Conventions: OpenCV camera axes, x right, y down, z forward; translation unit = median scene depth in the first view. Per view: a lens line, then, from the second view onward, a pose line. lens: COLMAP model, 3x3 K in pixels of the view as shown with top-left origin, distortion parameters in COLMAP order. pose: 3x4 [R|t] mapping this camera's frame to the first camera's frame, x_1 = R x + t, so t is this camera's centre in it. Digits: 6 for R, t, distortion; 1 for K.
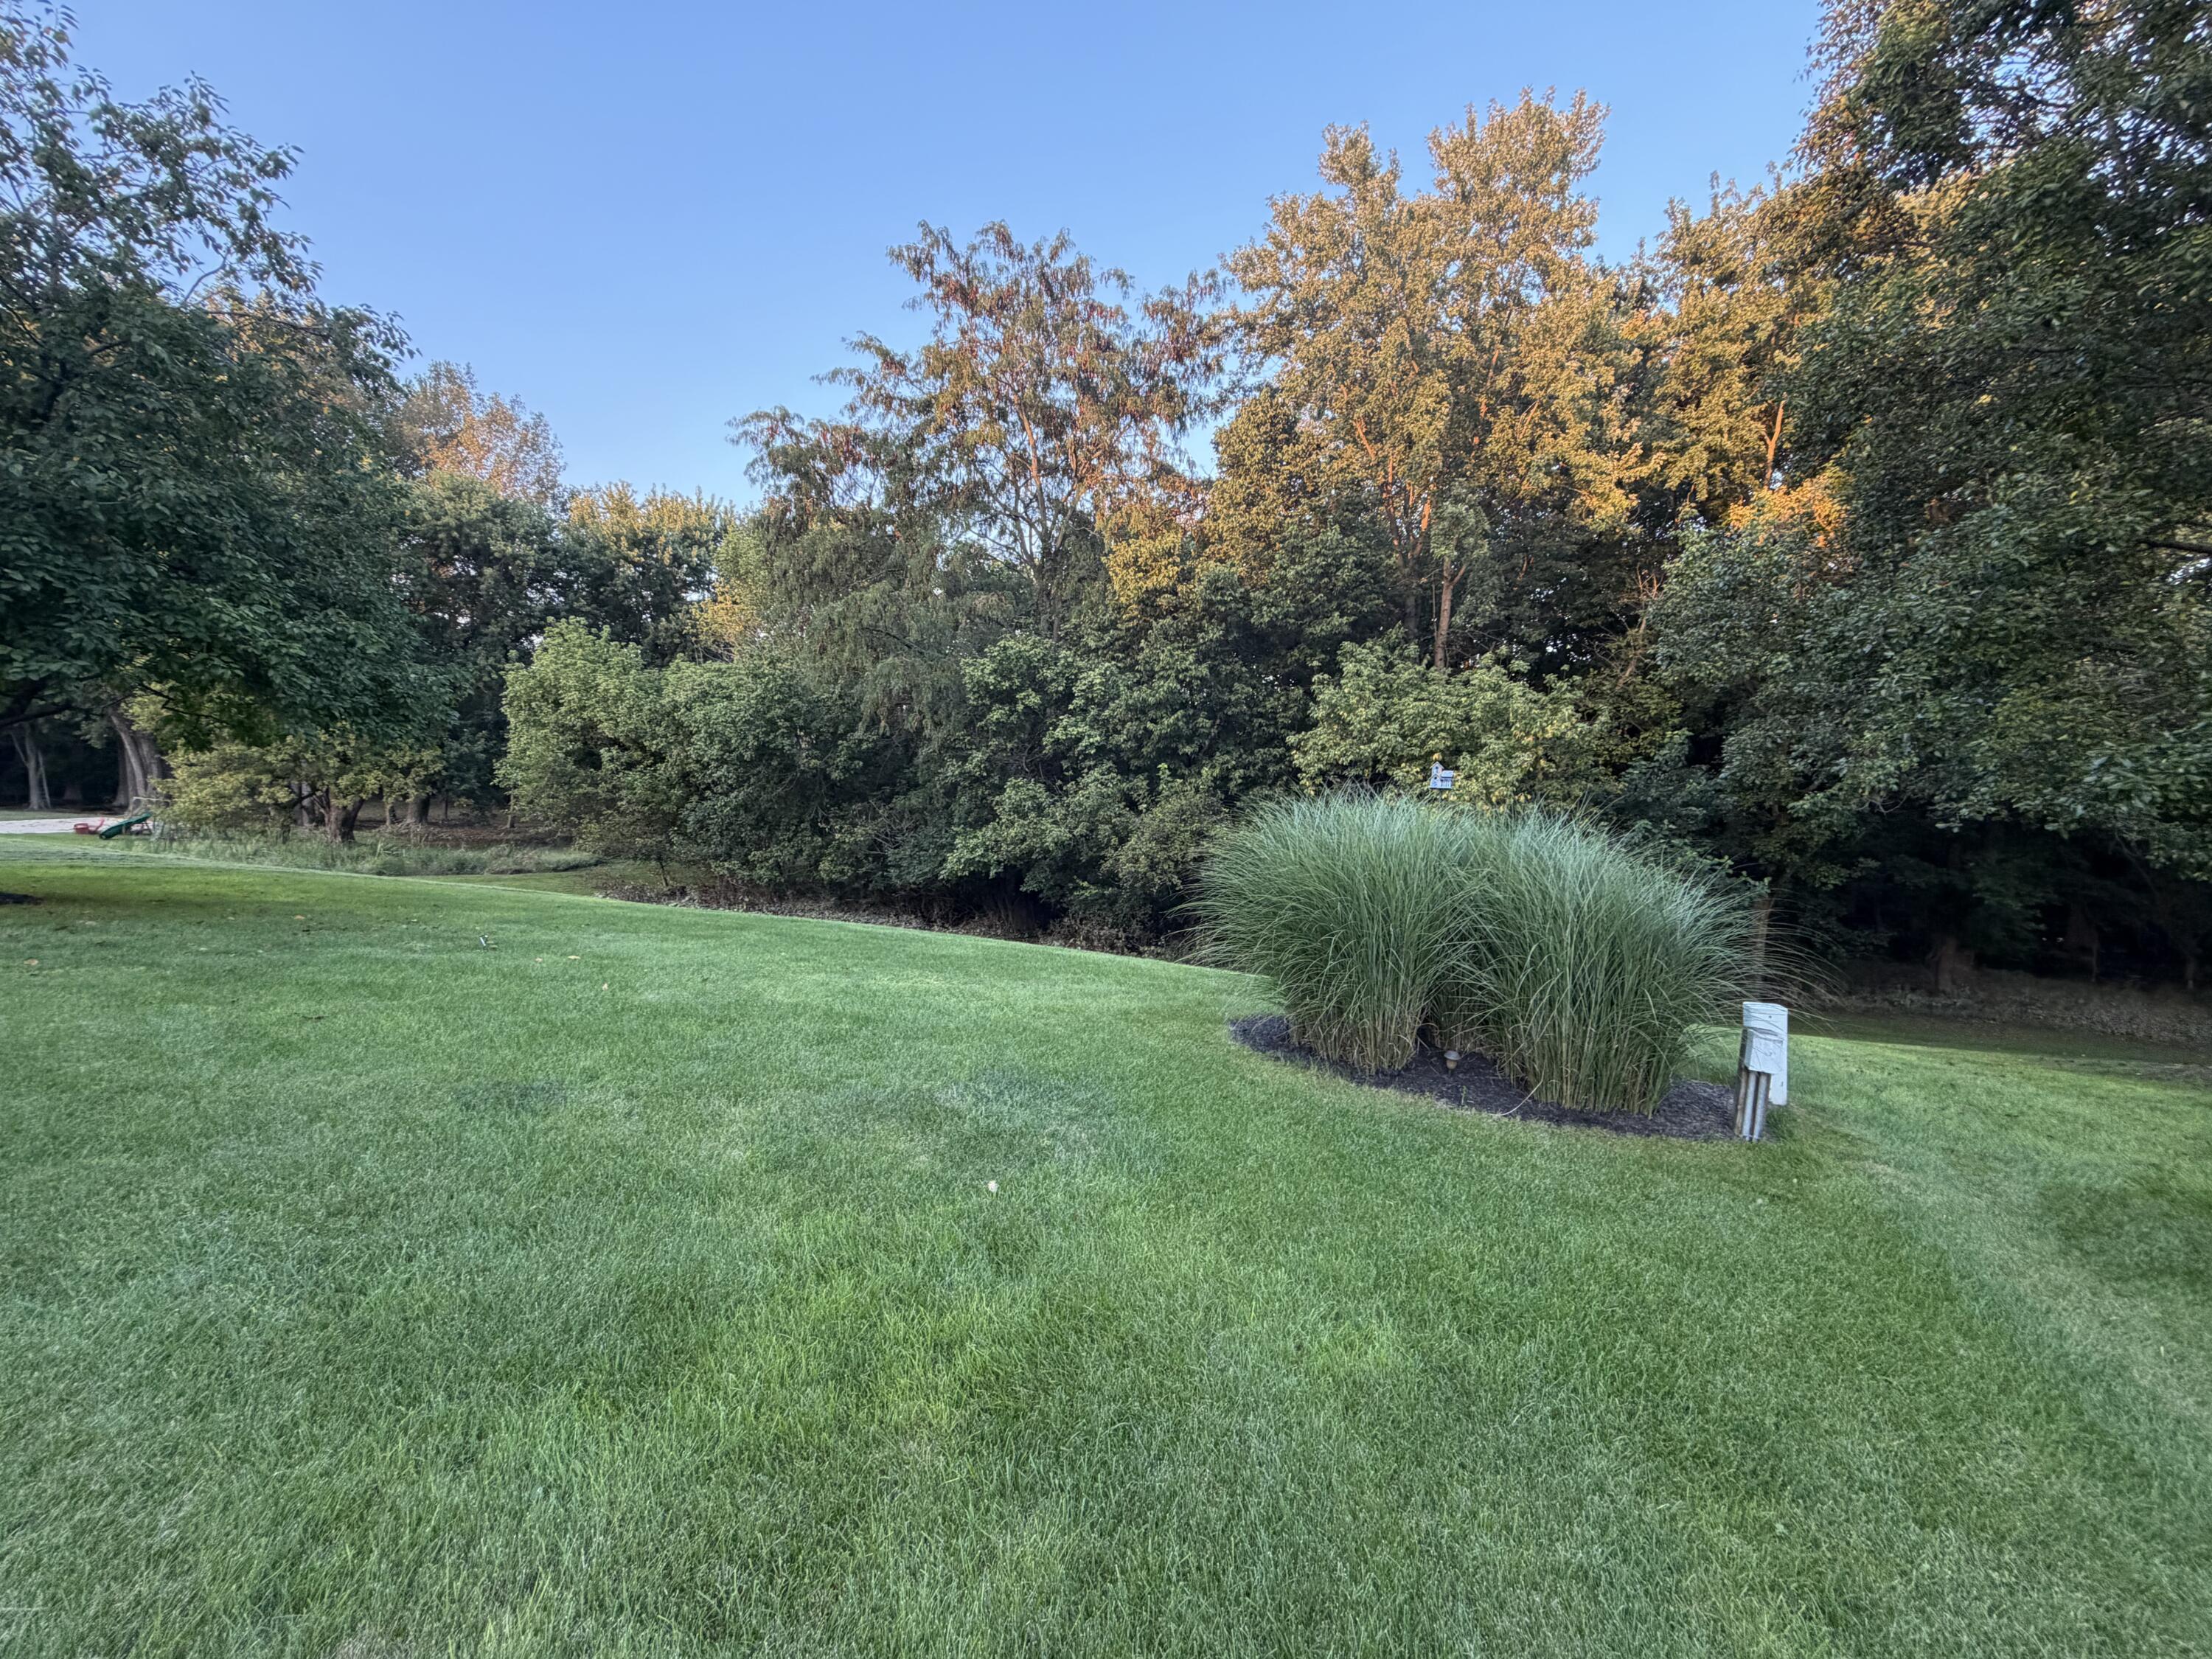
lens RADIAL K [[919.2, 0, 1106.0], [0, 919.2, 829.5], [0, 0, 1]] dist [0.000239, -0.000187]
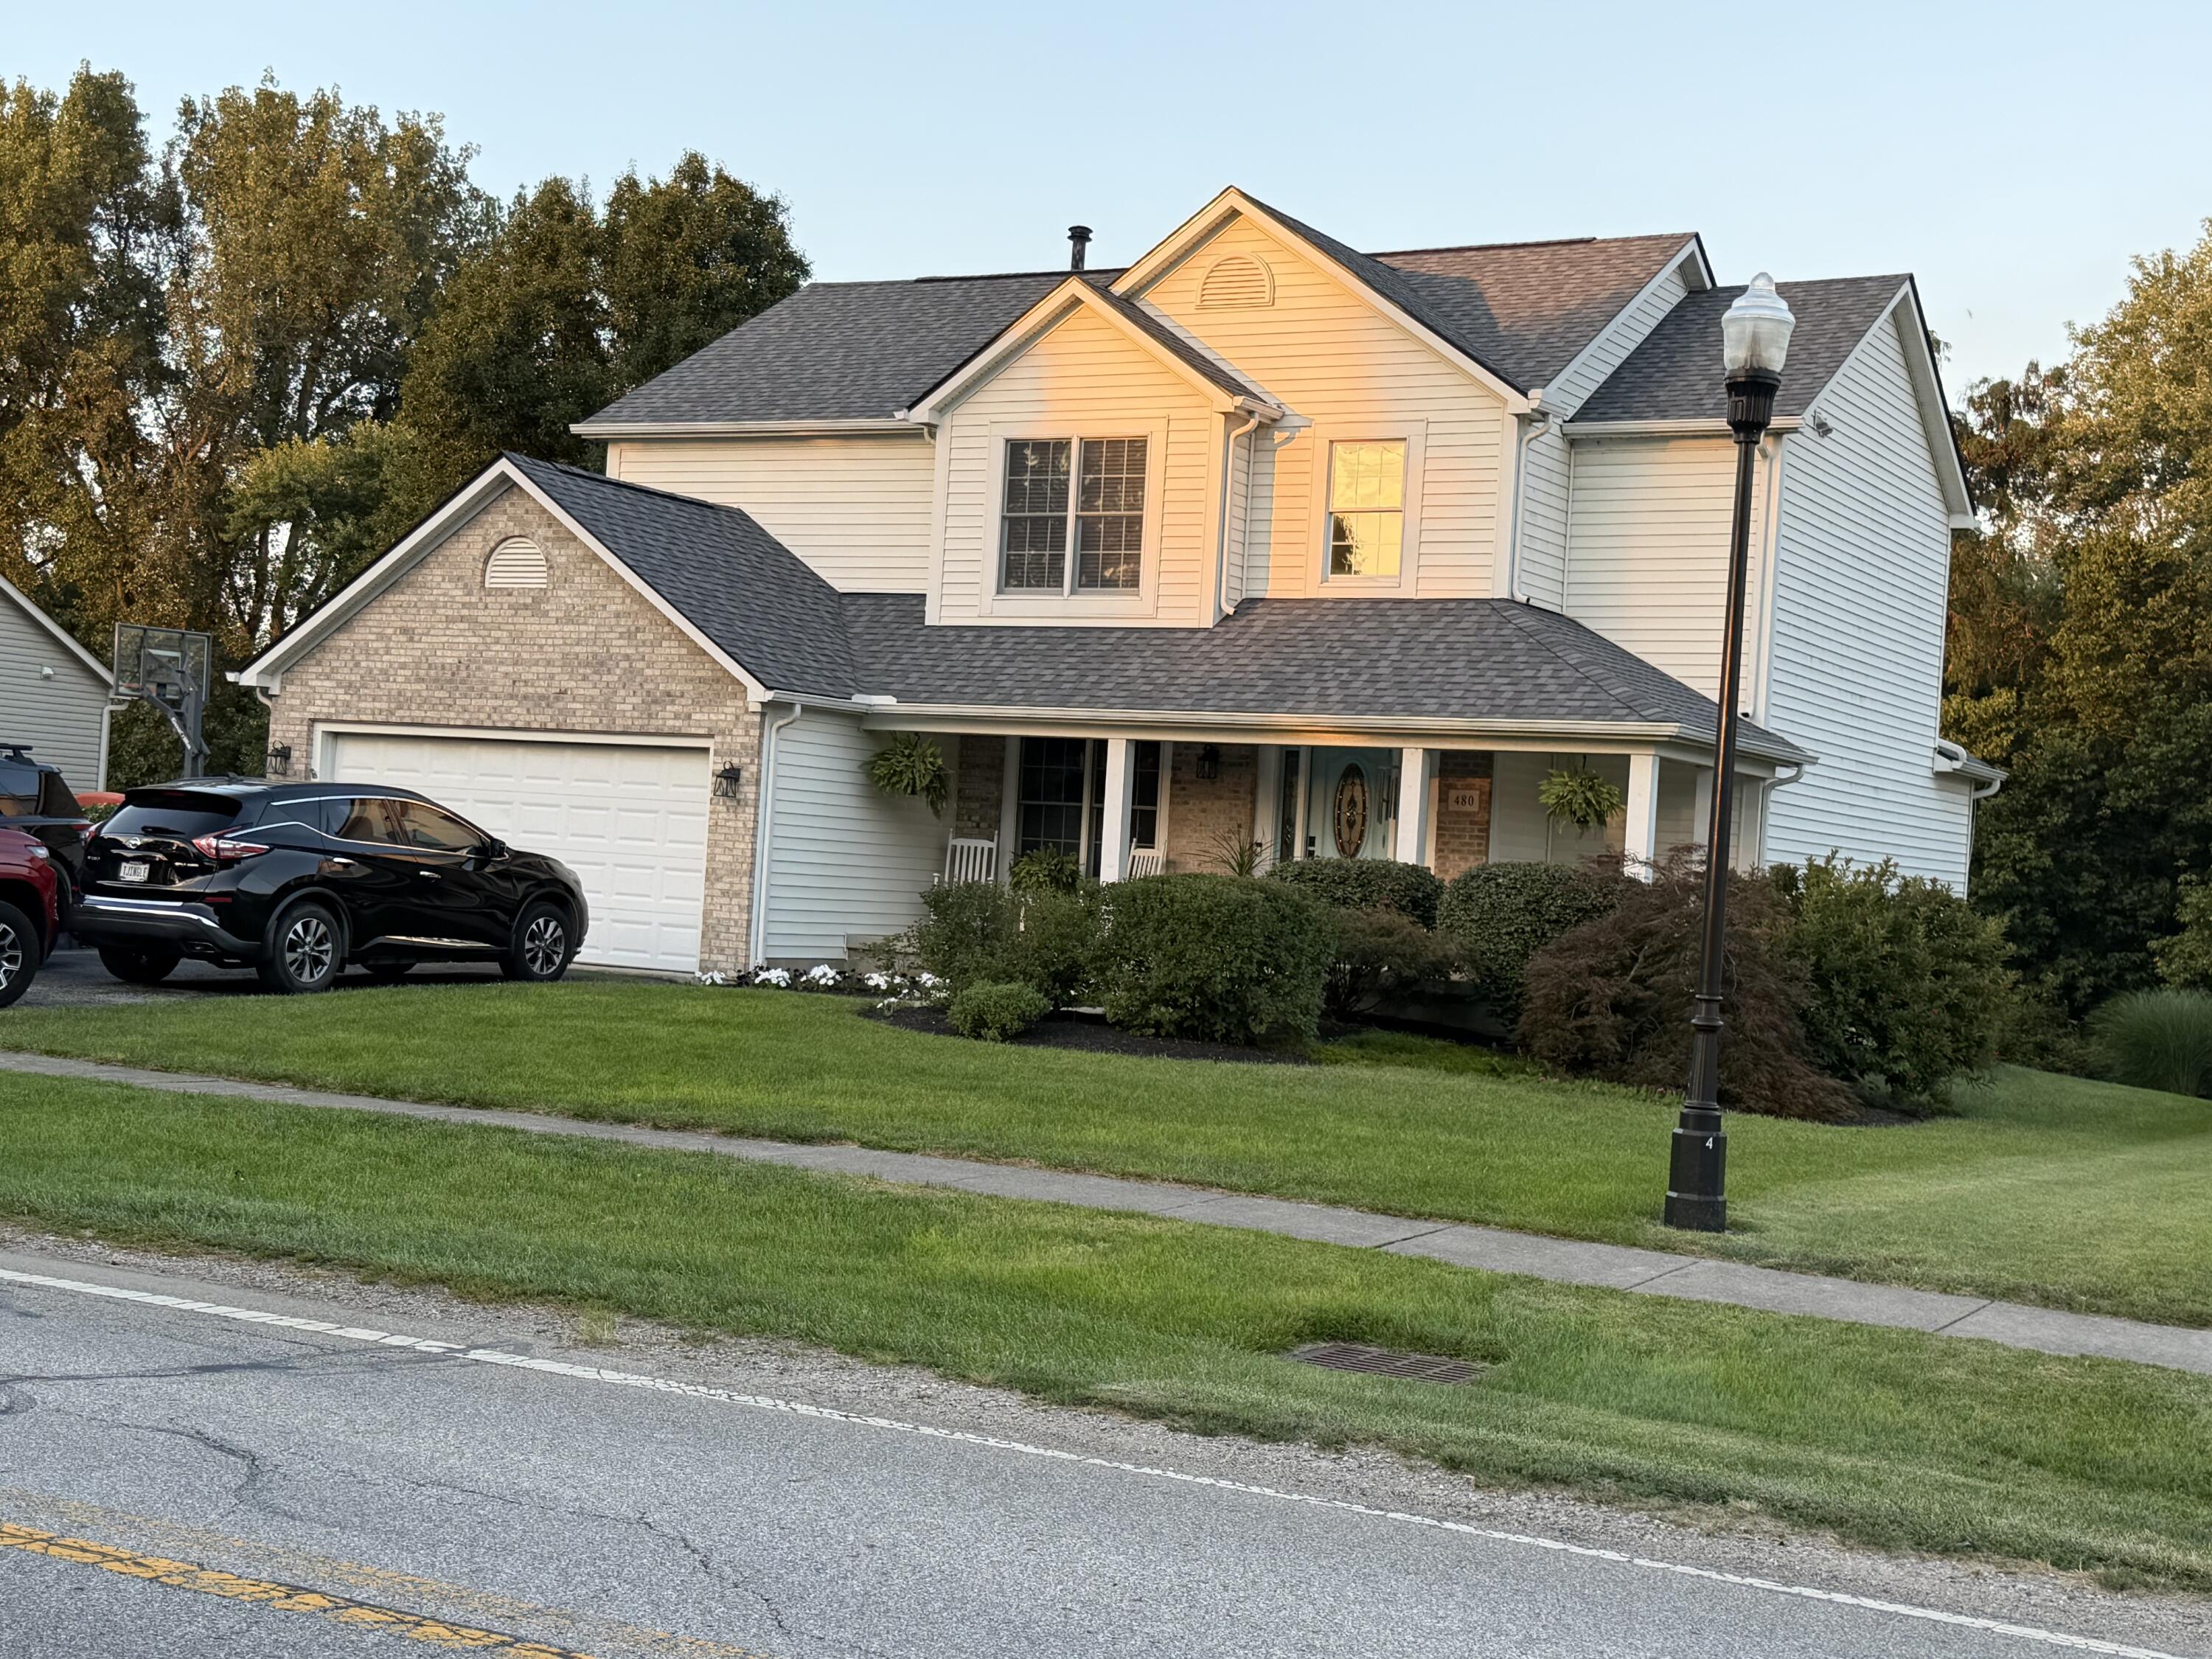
lens RADIAL K [[2918.9, 0, 1106.0], [0, 2918.9, 829.5], [0, 0, 1]] dist [0.130183, -0.068434]
pose [[0.986397, 0.026812, -0.162177, -0.284672], [-0.044383, 0.993406, -0.105708, 0.118107], [0.158274, 0.111468, 0.981083, -1.685702]]
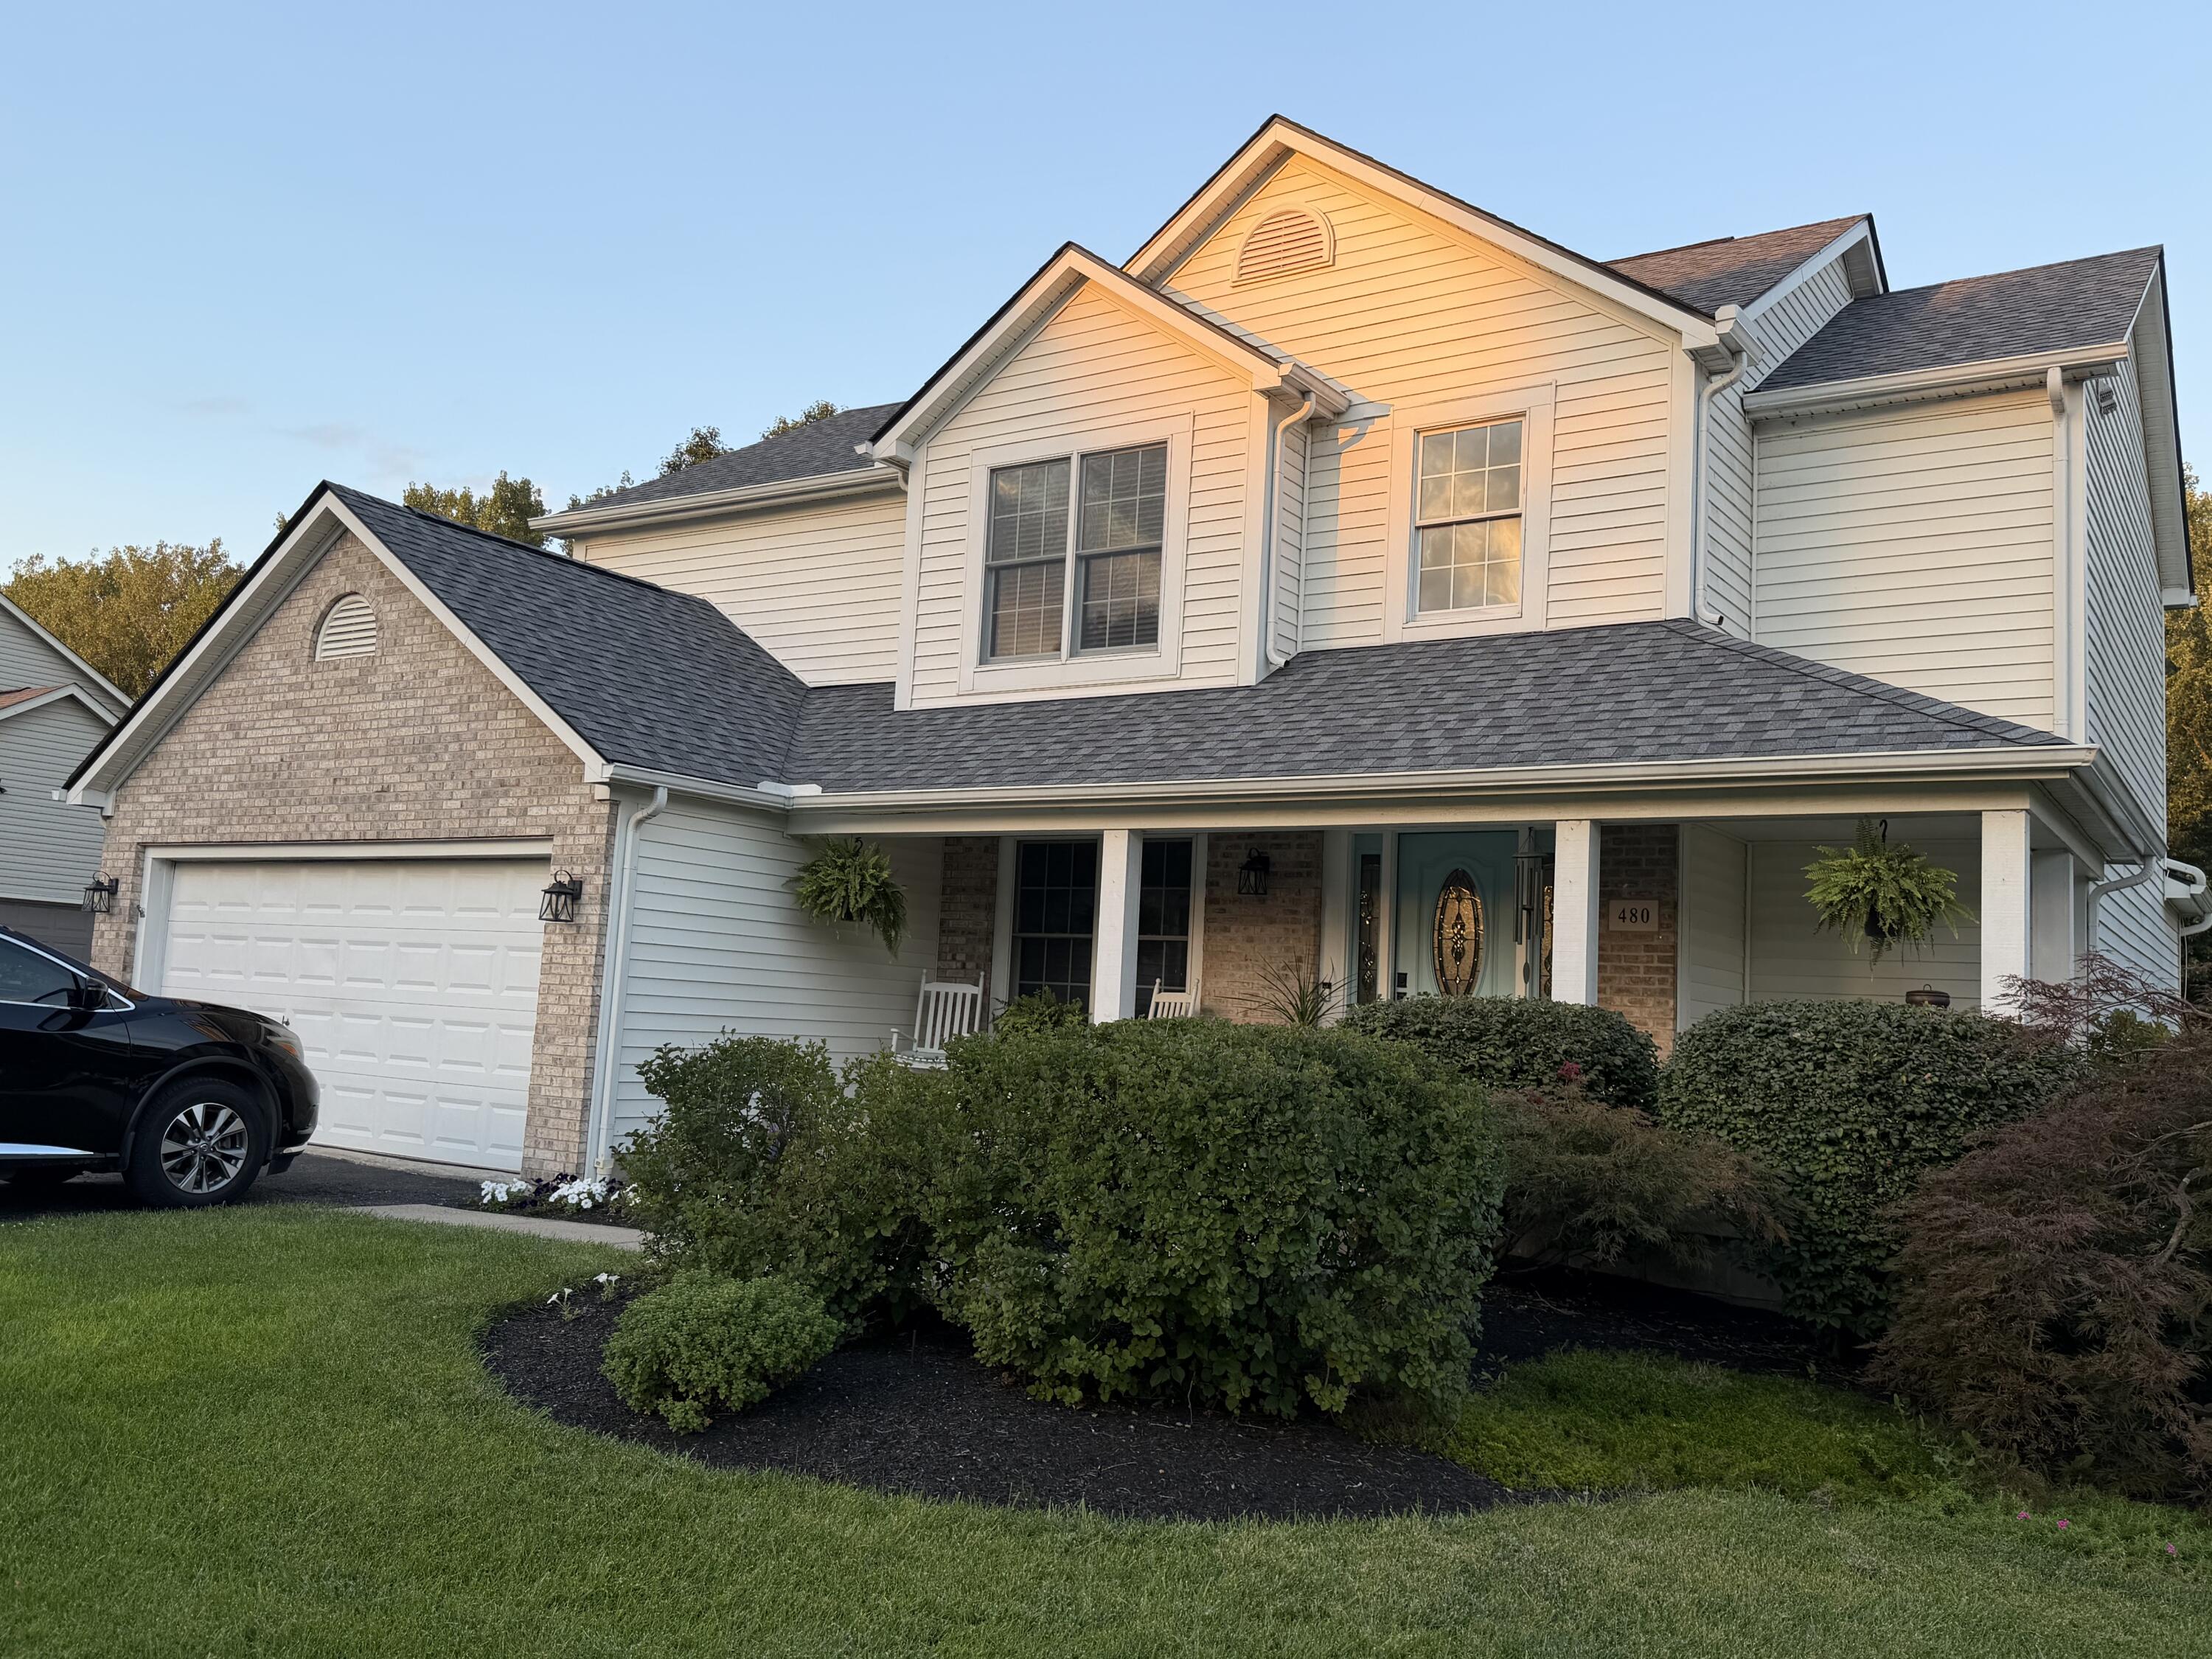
lens RADIAL K [[1799.3, 0, 1092.9], [0, 1799.3, 826.6], [0, 0, 1]] dist [0.173962, -0.355296]
pose [[0.970559, -0.004124, -0.240827, -0.359771], [-0.045400, 0.978799, -0.199729, 0.054884], [0.236544, 0.204783, 0.949795, -0.991228]]
